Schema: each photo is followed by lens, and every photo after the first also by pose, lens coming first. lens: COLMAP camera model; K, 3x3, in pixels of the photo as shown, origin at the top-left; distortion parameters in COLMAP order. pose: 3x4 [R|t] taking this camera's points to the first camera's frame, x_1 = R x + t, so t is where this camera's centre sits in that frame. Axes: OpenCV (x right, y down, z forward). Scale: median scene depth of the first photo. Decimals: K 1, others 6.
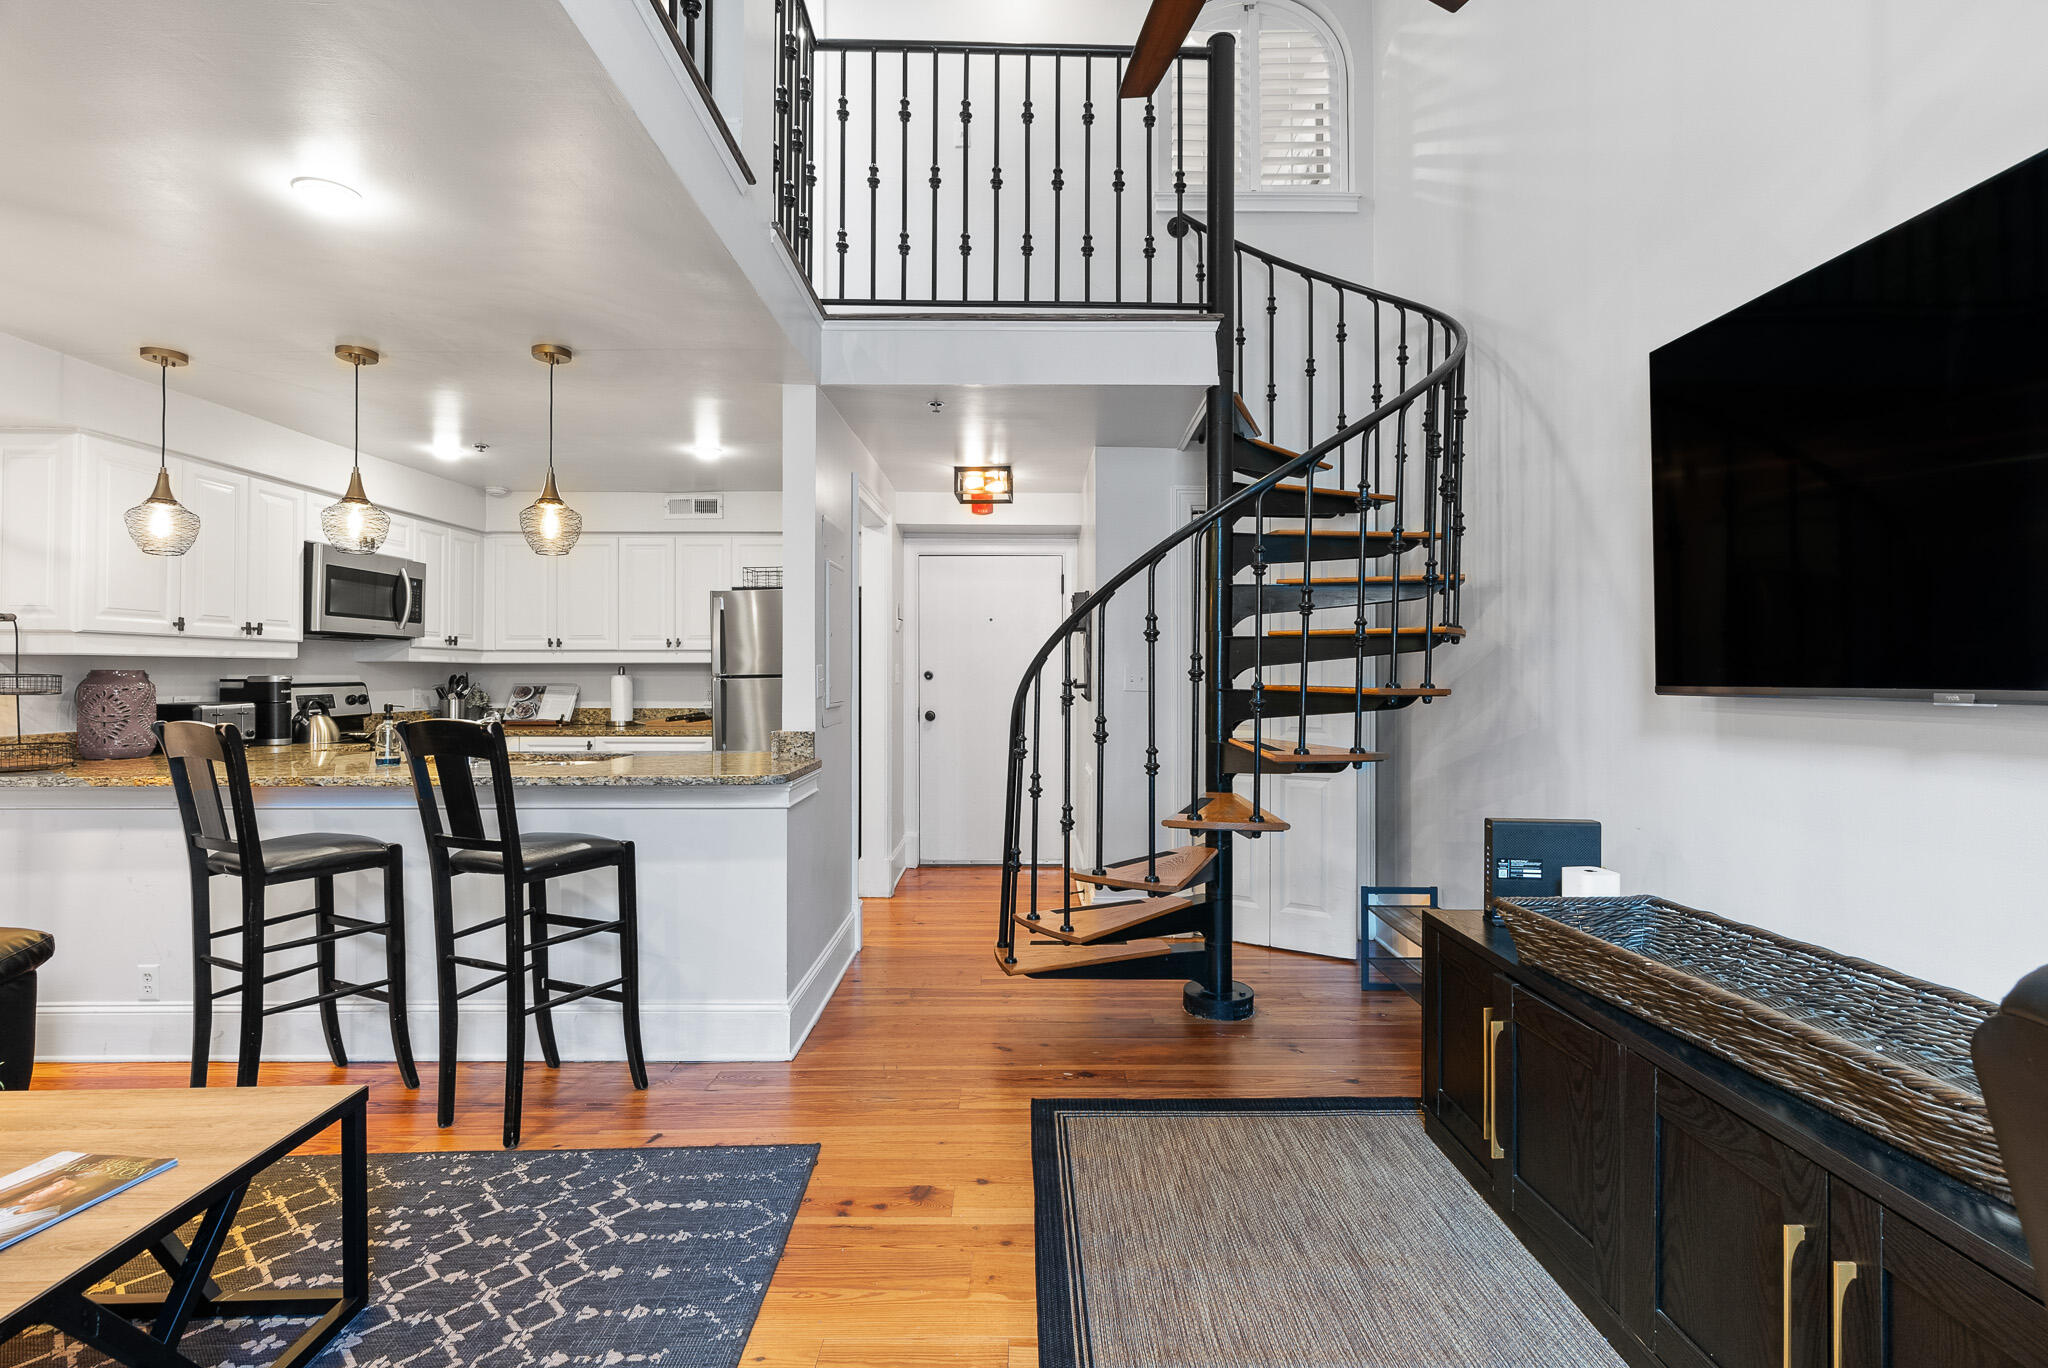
lens RADIAL K [[932.6, 0, 1028.0], [0, 932.6, 670.3], [0, 0, 1]] dist [-0.009326, 0.005209]
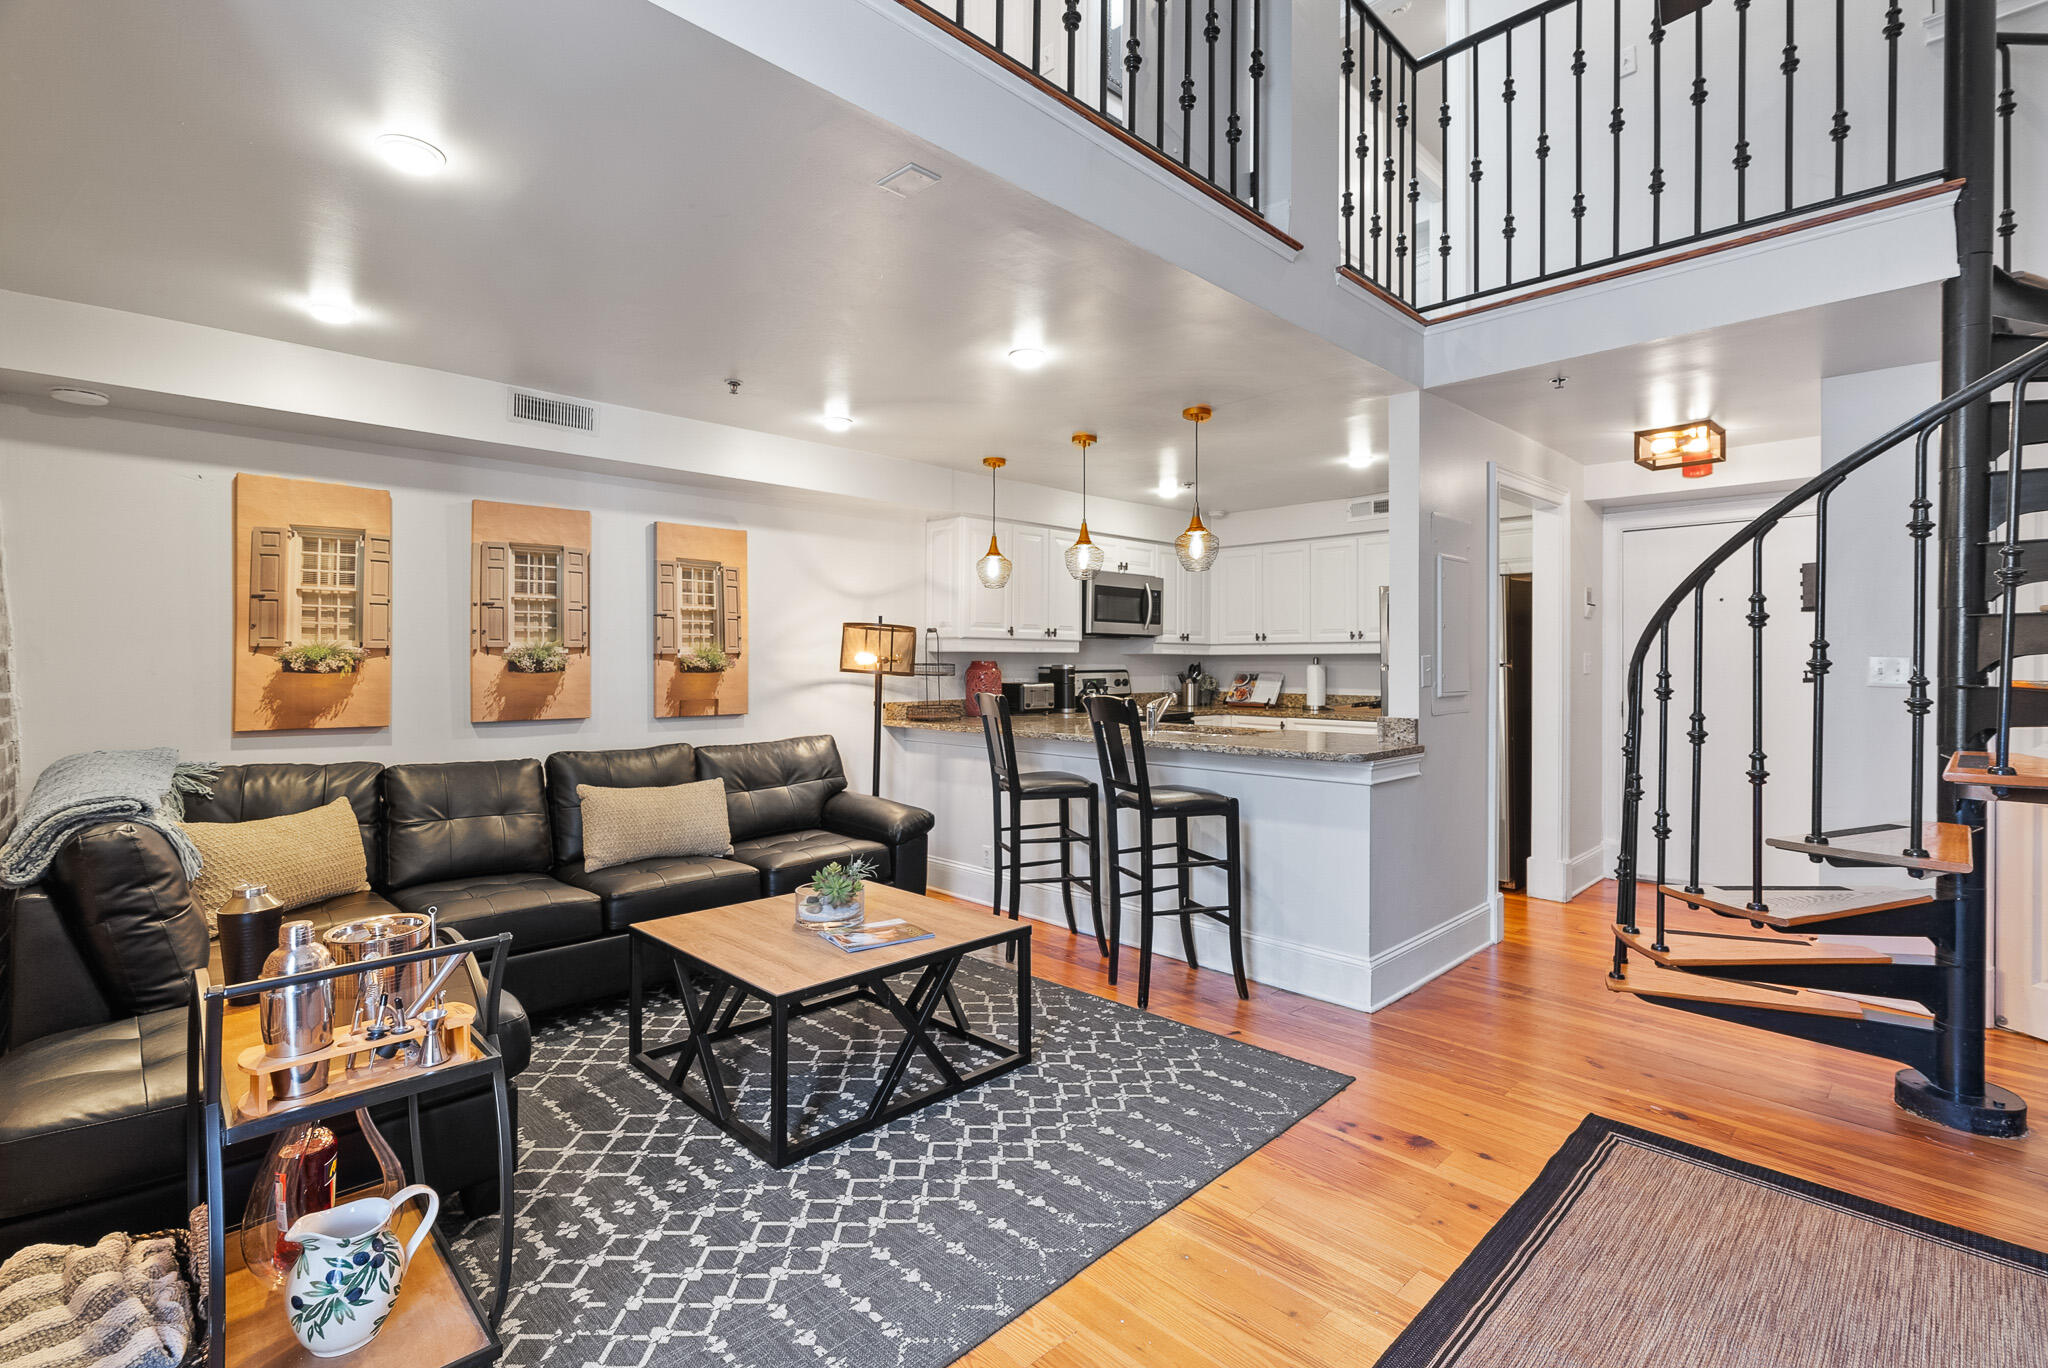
lens RADIAL K [[932.6, 0, 1028.0], [0, 932.6, 670.3], [0, 0, 1]] dist [-0.009326, 0.005209]
pose [[0.692677, 0.006315, -0.721221, 0.242692], [0.002038, 0.999941, 0.010712, -0.001539], [0.721245, -0.008890, 0.692623, -0.054854]]
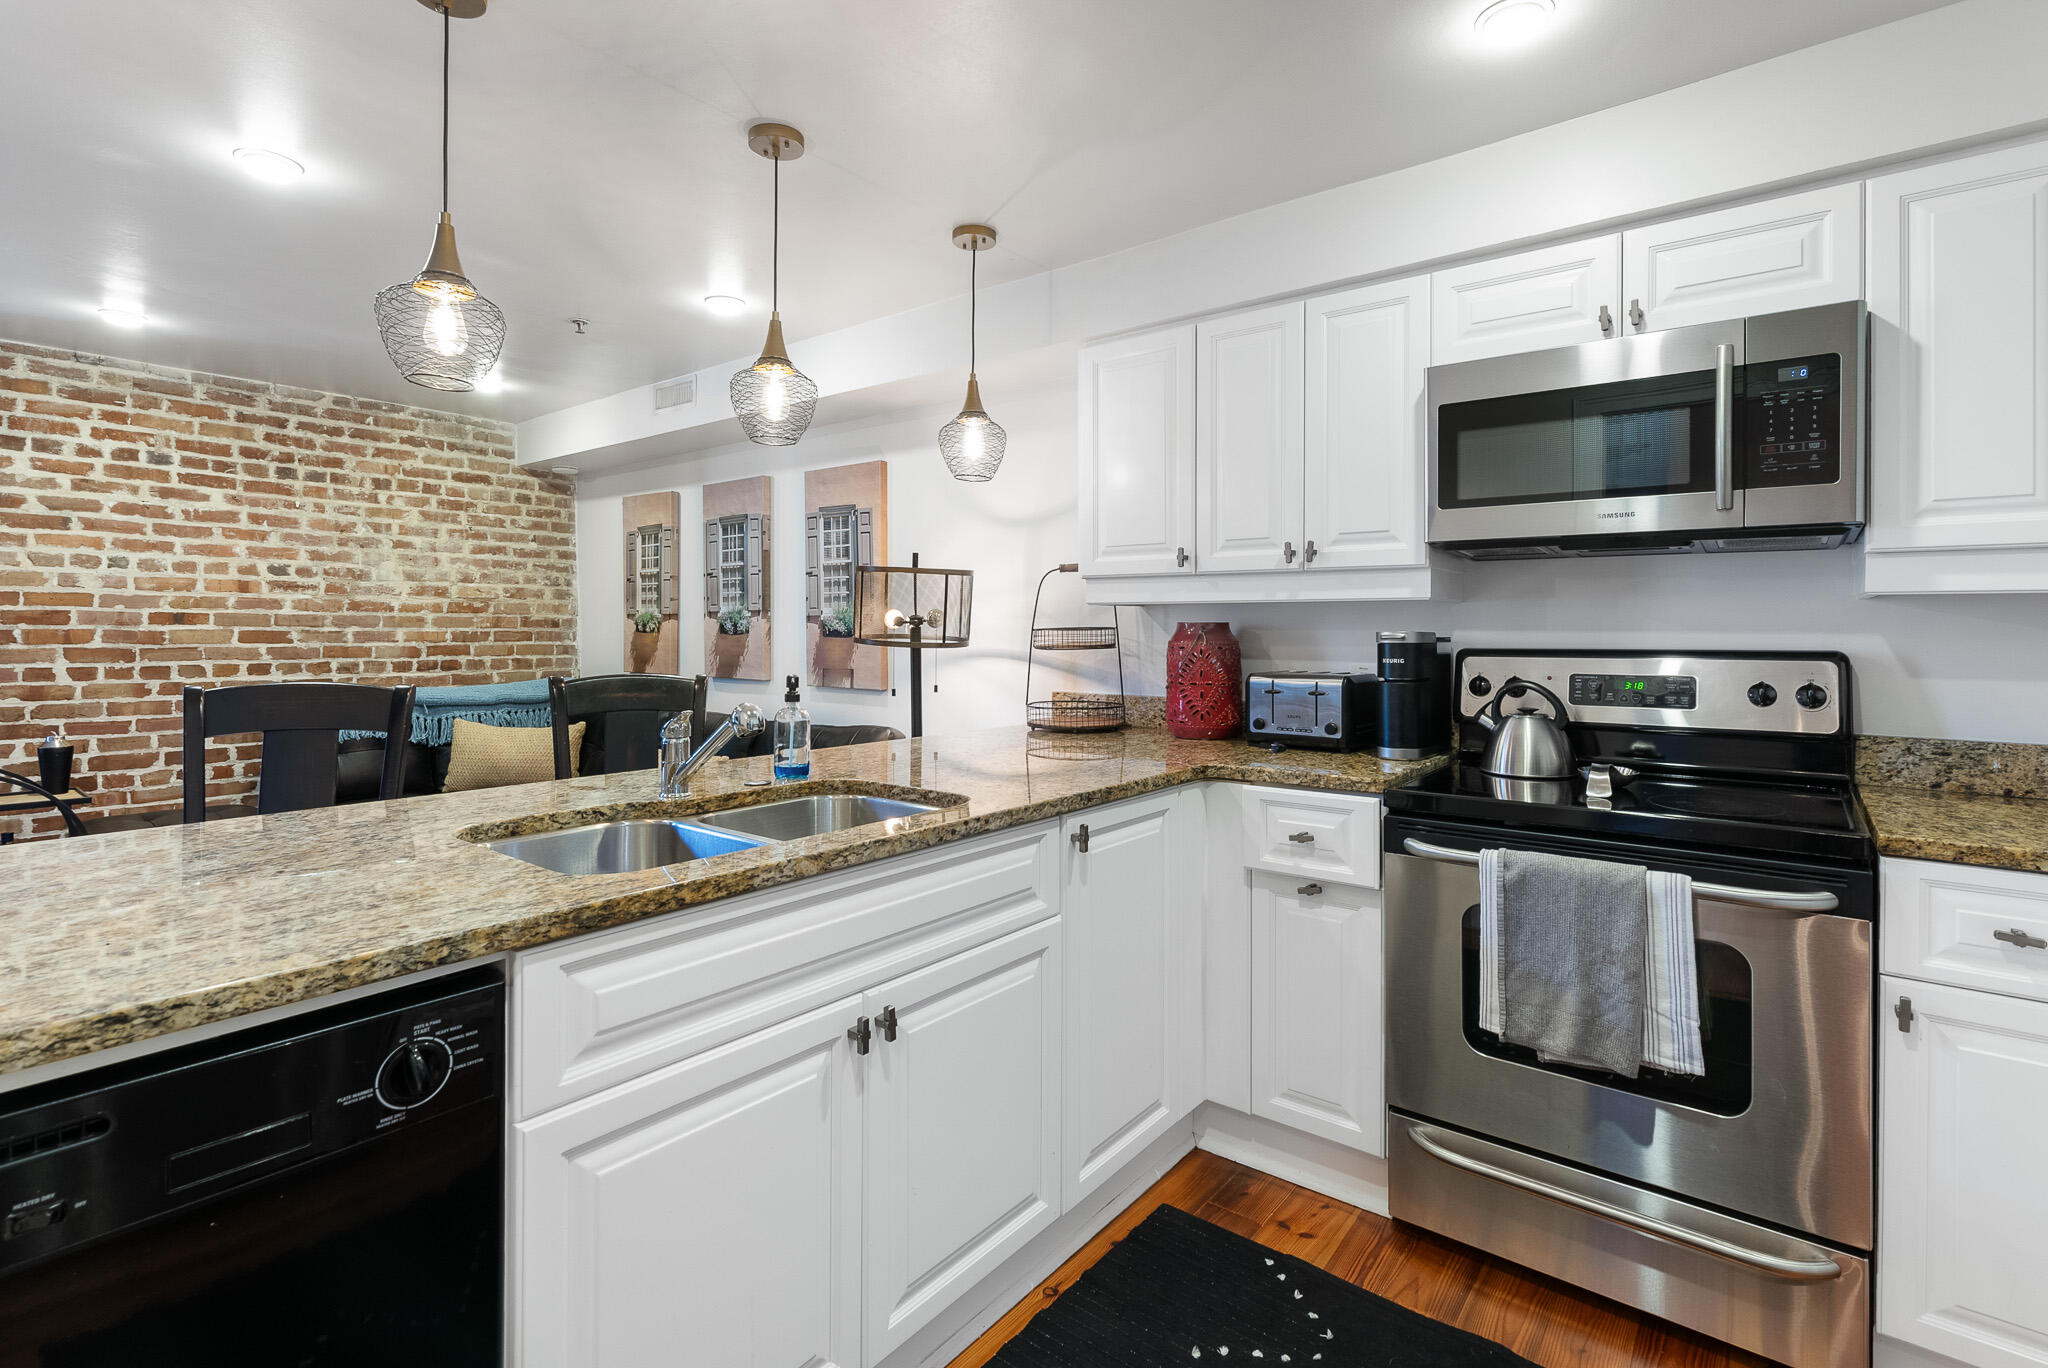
lens RADIAL K [[952.8, 0, 1031.3], [0, 952.8, 626.7], [0, 0, 1]] dist [-0.013265, 0.005563]
pose [[-0.626062, -0.002287, -0.779770, -0.304398], [-0.000606, 0.999997, -0.002446, 0.005075], [0.779773, -0.001058, -0.626061, 1.508931]]
